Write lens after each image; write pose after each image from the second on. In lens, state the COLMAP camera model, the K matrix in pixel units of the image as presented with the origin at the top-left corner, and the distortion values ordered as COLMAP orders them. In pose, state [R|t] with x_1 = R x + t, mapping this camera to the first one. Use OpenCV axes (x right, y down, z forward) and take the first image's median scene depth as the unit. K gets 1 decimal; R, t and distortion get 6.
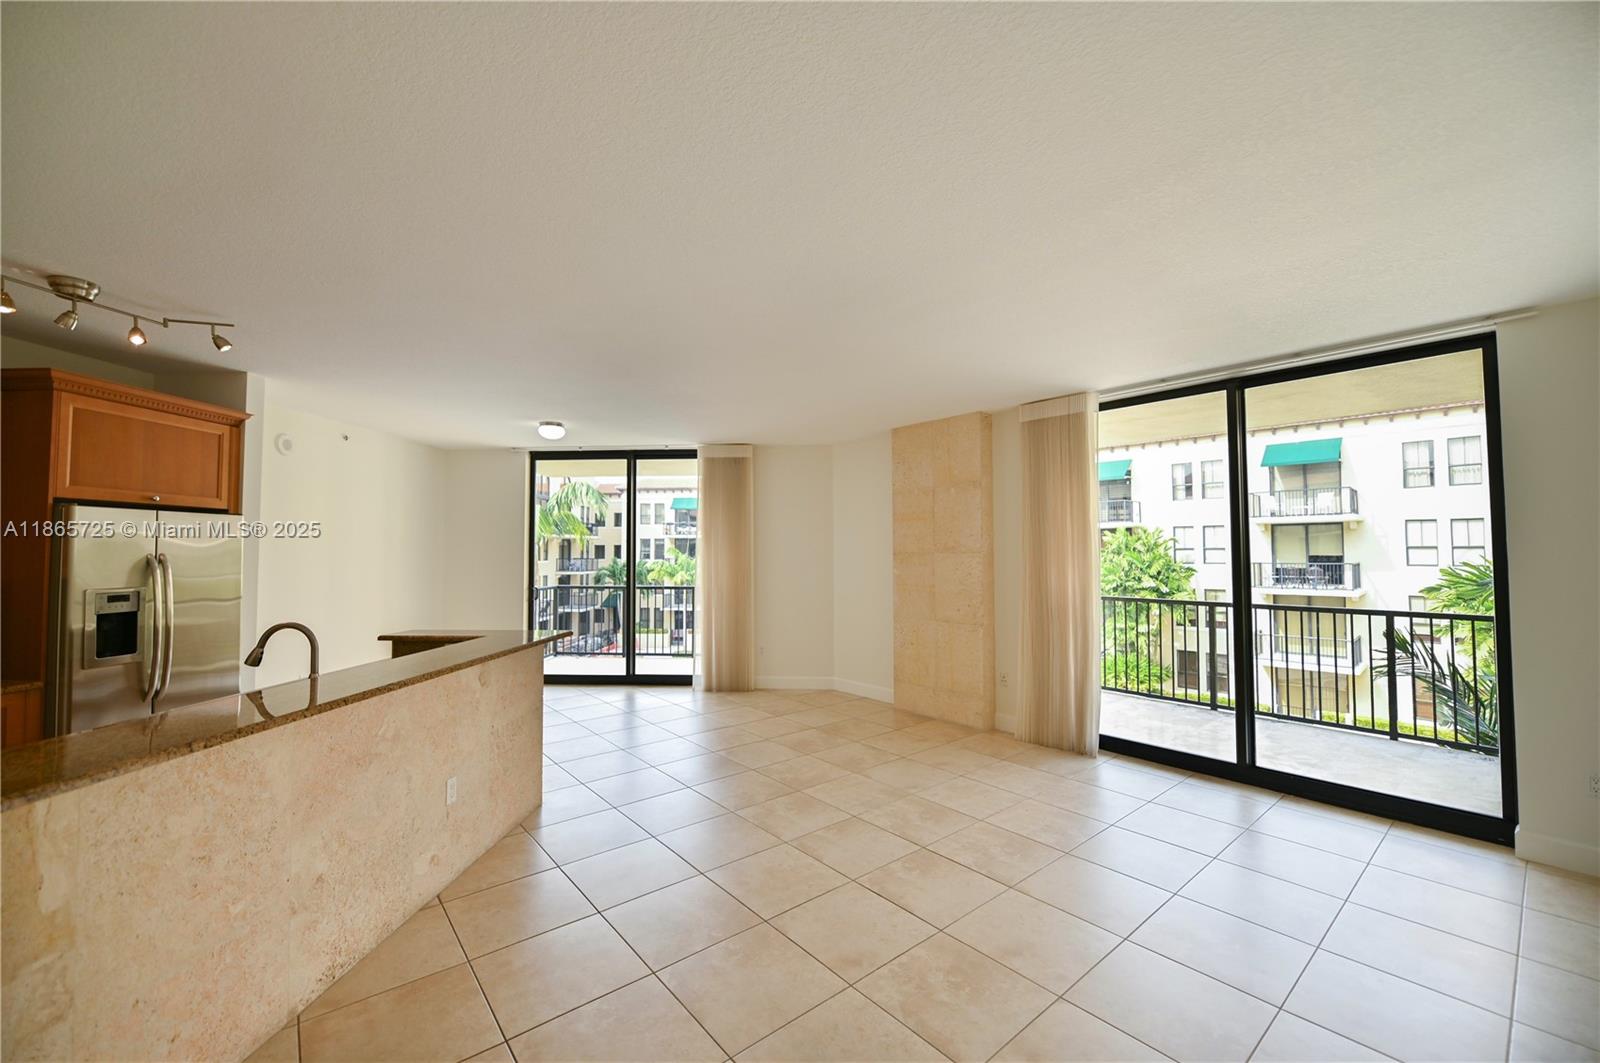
lens RADIAL K [[626.4, 0, 800.0], [0, 626.4, 531.5], [0, 0, 1]] dist [0.000801, 0.000066]
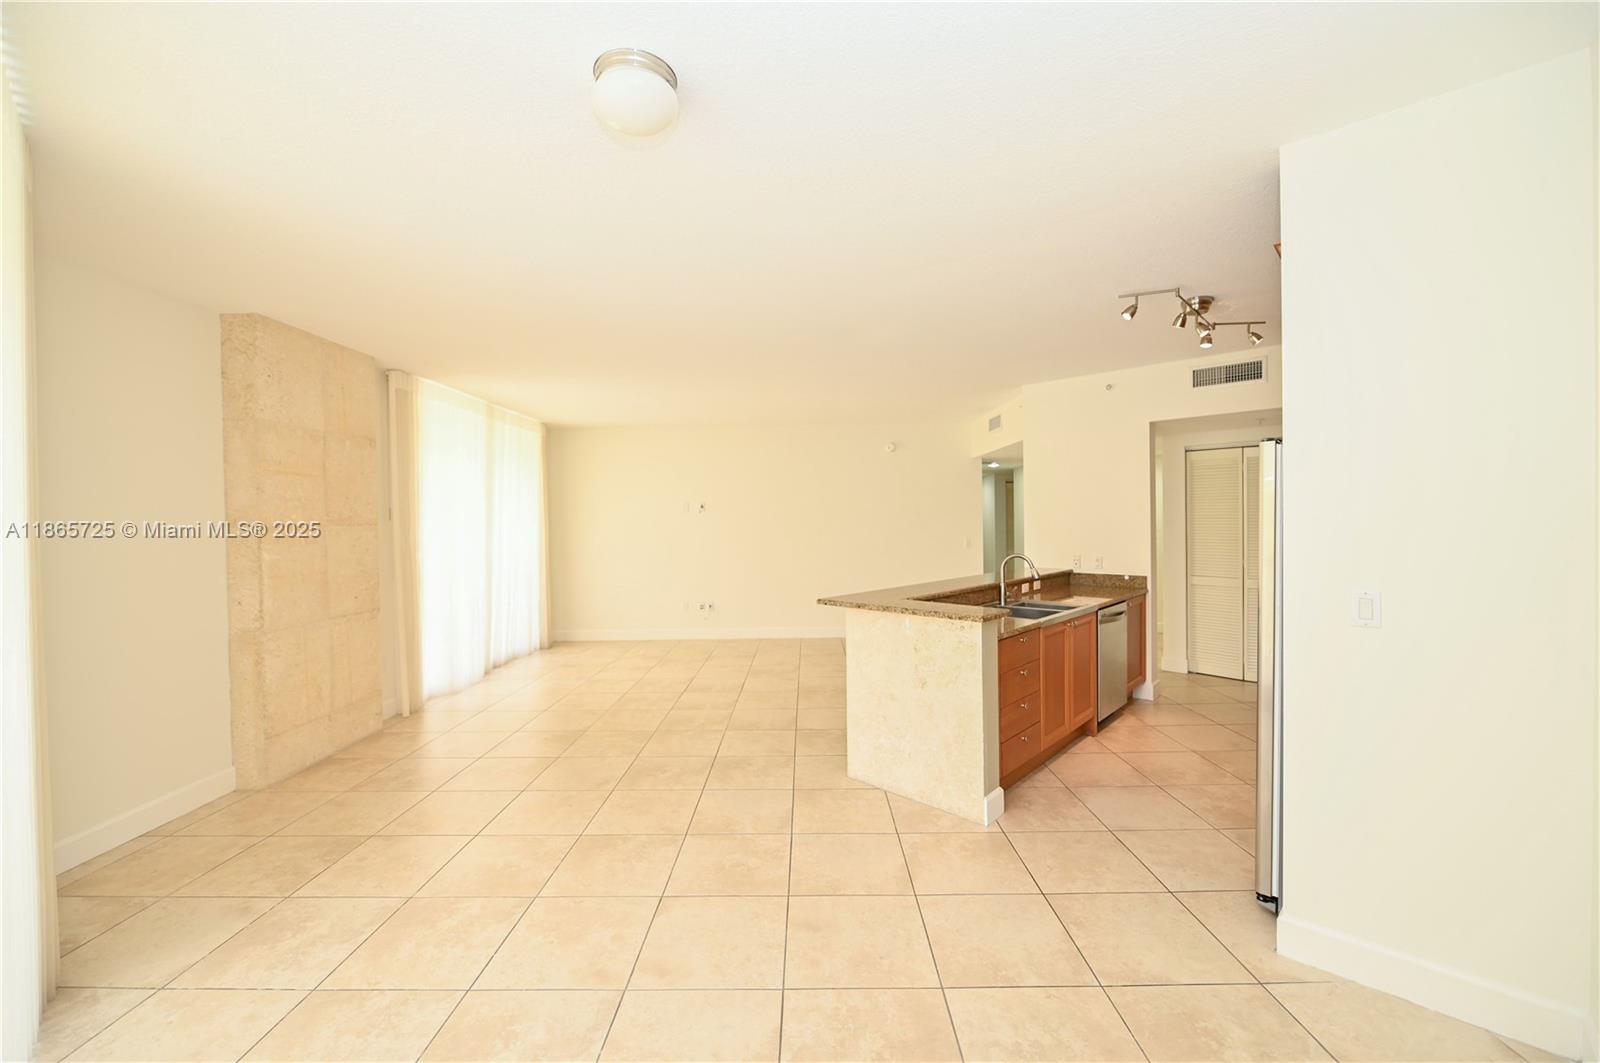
lens RADIAL K [[626.4, 0, 800.0], [0, 626.4, 531.5], [0, 0, 1]] dist [0.000801, 0.000066]
pose [[-0.764450, 0.002533, 0.644678, -0.932680], [-0.005180, 0.999936, -0.010071, 0.064399], [-0.644662, -0.011038, -0.764388, 1.699724]]
